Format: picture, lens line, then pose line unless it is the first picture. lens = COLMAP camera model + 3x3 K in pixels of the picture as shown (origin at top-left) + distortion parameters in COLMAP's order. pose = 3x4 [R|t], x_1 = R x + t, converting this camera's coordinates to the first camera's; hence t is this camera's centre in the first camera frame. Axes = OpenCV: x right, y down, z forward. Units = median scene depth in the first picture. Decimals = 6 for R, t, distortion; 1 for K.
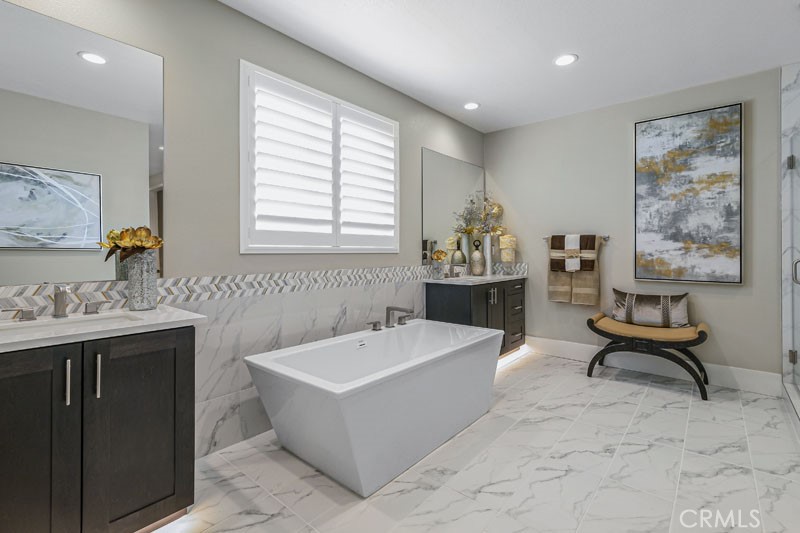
lens RADIAL K [[374.9, 0, 409.6], [0, 374.9, 247.7], [0, 0, 1]] dist [0.001423, 0.000937]
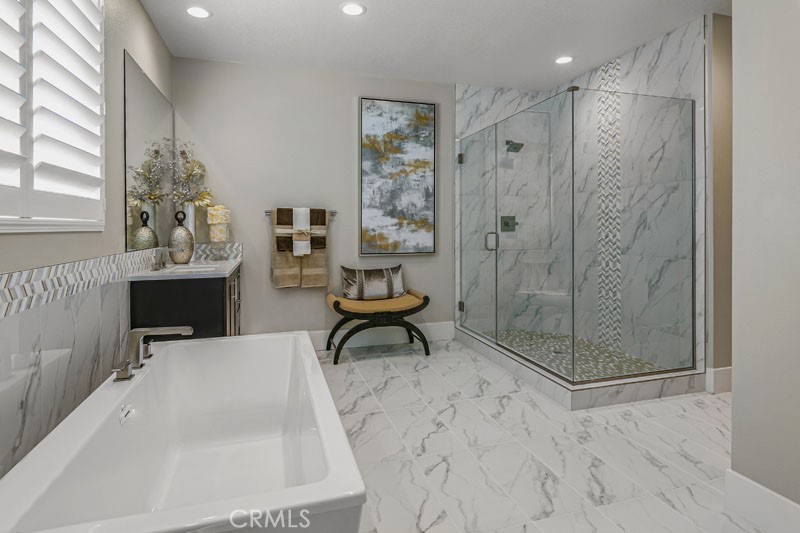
lens RADIAL K [[434.0, 0, 408.4], [0, 434.0, 226.6], [0, 0, 1]] dist [0.003407, -0.000293]
pose [[0.547236, -0.002992, 0.836973, -0.324443], [-0.002153, 0.999985, 0.004982, 0.003344], [-0.836975, -0.004529, 0.547222, 0.291707]]
